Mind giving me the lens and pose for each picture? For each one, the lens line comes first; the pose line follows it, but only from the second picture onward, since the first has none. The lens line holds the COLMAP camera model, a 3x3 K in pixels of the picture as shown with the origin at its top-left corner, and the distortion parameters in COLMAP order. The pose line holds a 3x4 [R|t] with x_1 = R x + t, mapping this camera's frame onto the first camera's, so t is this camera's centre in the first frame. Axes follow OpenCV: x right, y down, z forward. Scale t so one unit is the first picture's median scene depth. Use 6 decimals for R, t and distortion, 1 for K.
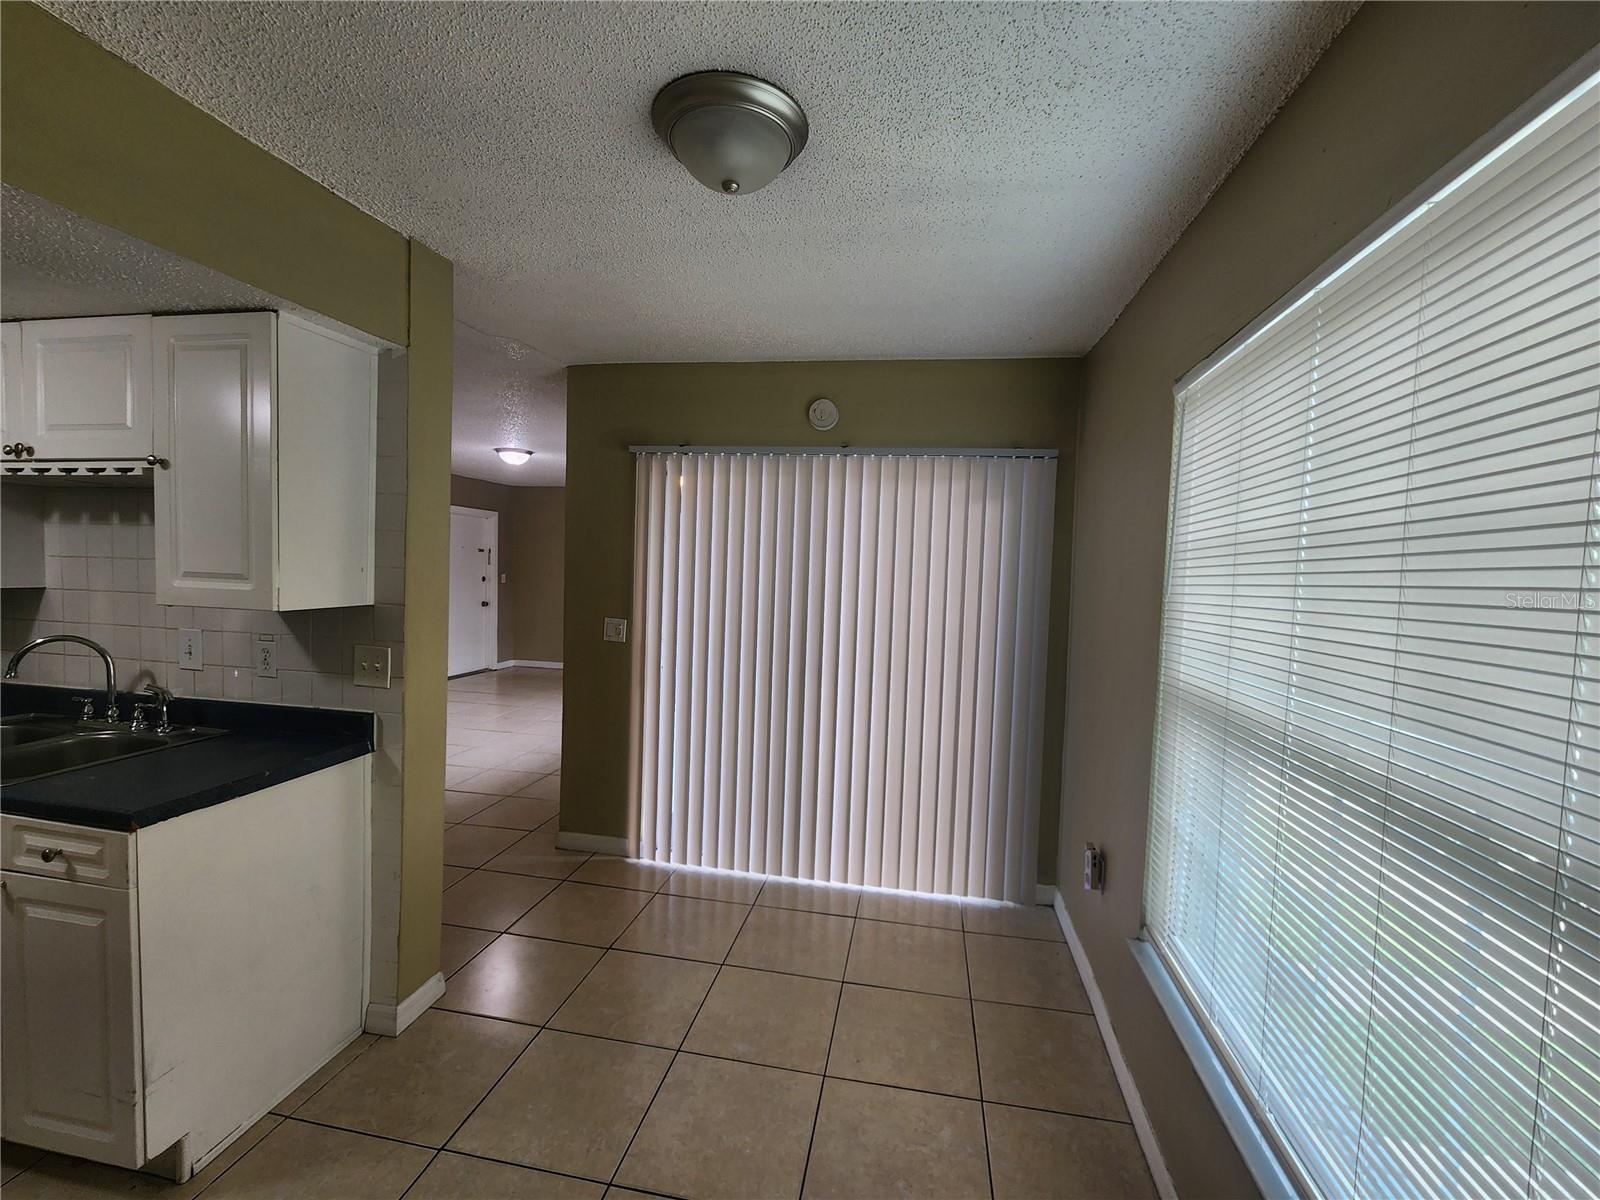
lens RADIAL K [[663.4, 0, 807.5], [0, 663.4, 596.7], [0, 0, 1]] dist [-0.001321, -0.000147]
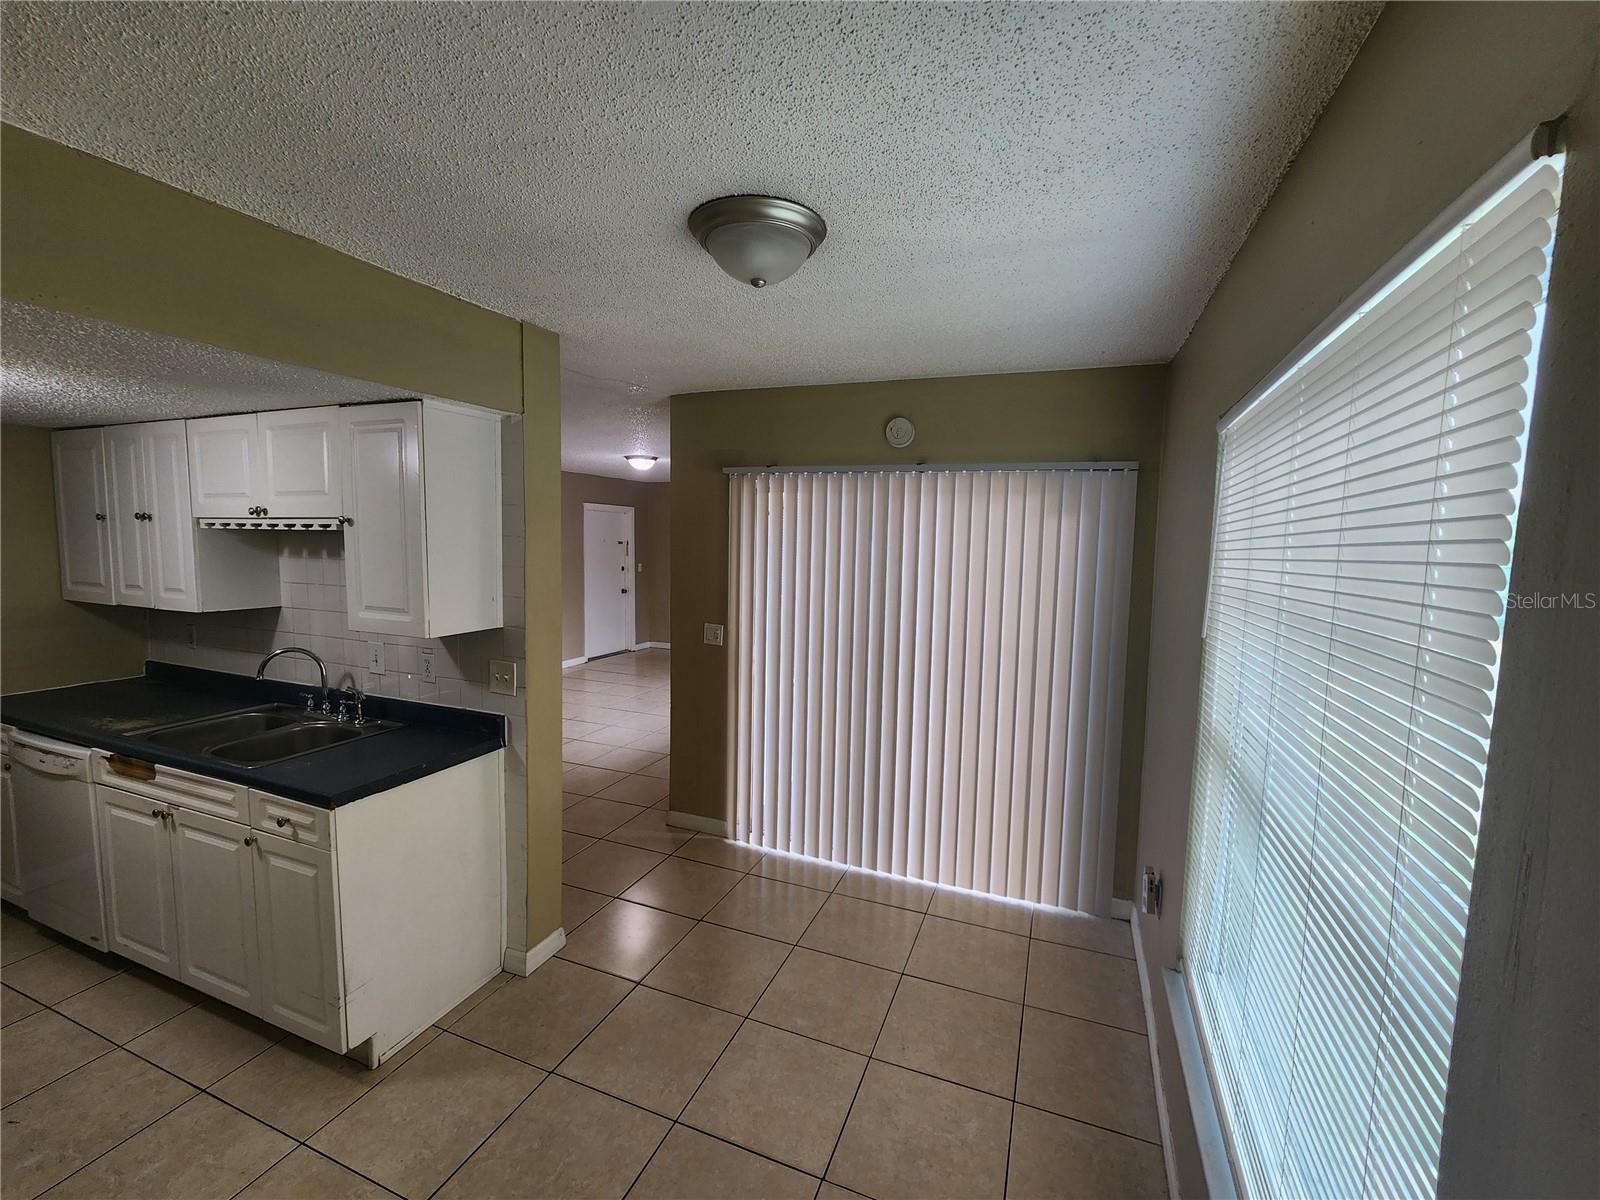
lens RADIAL K [[663.9, 0, 809.7], [0, 663.9, 594.2], [0, 0, 1]] dist [-0.001613, -0.000168]
pose [[0.980274, 0.003461, -0.197611, 0.119291], [0.003466, 0.999392, 0.034698, -0.076536], [0.197611, -0.034699, 0.979666, -0.068052]]
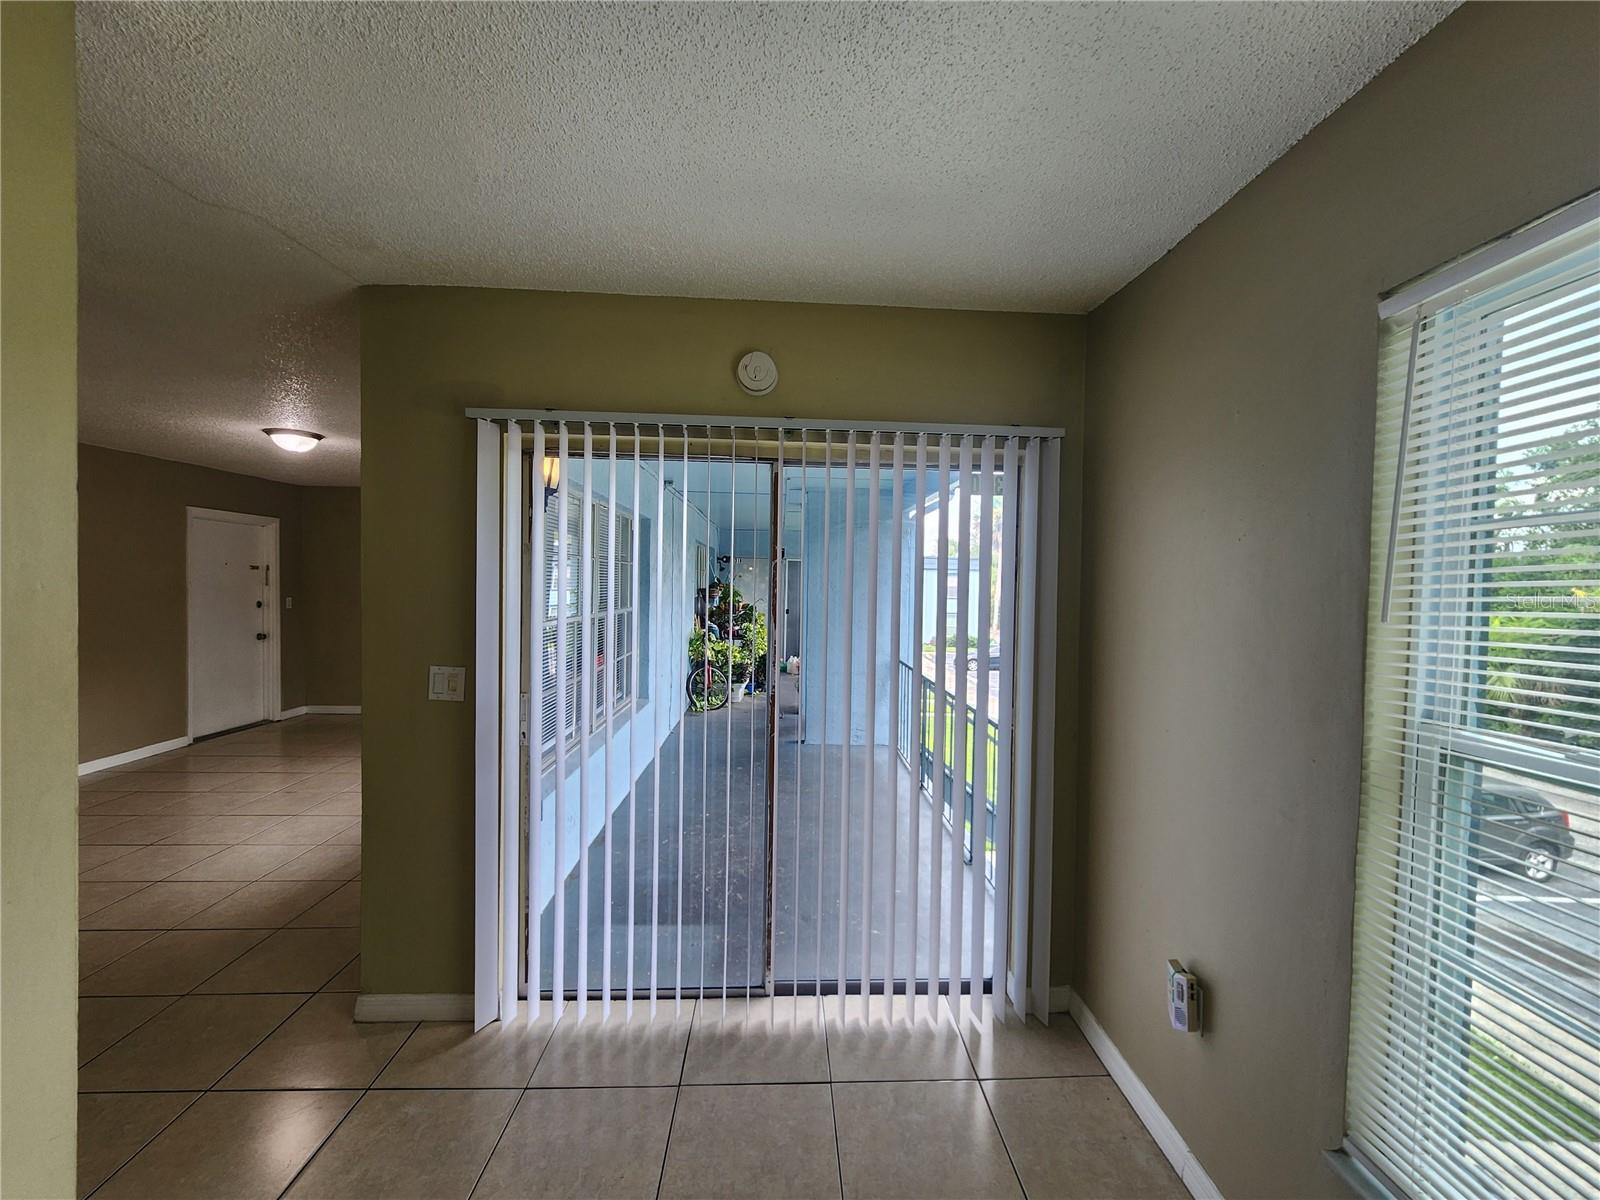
lens RADIAL K [[663.4, 0, 807.5], [0, 663.4, 596.7], [0, 0, 1]] dist [-0.001321, -0.000147]
pose [[0.975815, -0.022467, 0.217440, -0.111655], [0.026477, 0.999528, -0.015548, -0.023980], [-0.216988, 0.020929, 0.975950, 0.374850]]
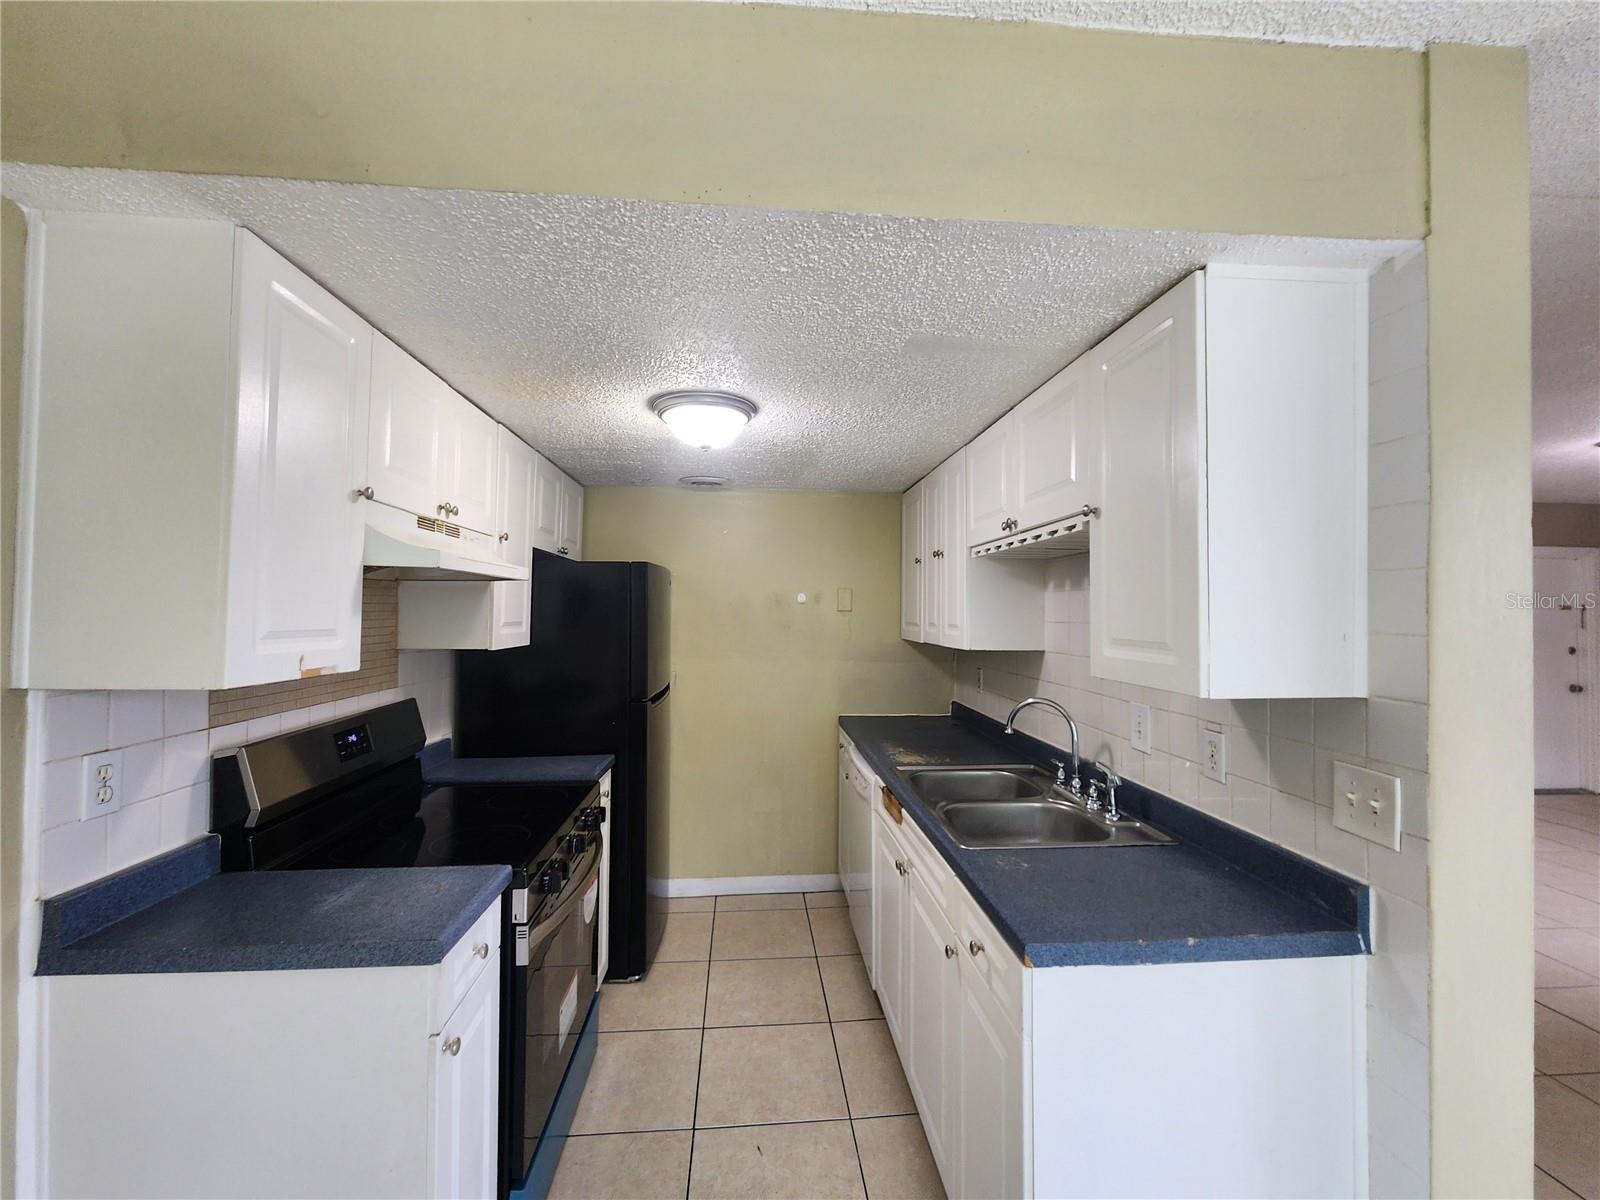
lens RADIAL K [[657.5, 0, 805.7], [0, 657.5, 595.9], [0, 0, 1]] dist [-0.002786, 0.000245]
pose [[0.260104, -0.051857, -0.964187, -0.188696], [-0.044676, 0.996841, -0.065665, -0.014823], [0.964546, 0.060156, 0.256966, 0.316164]]
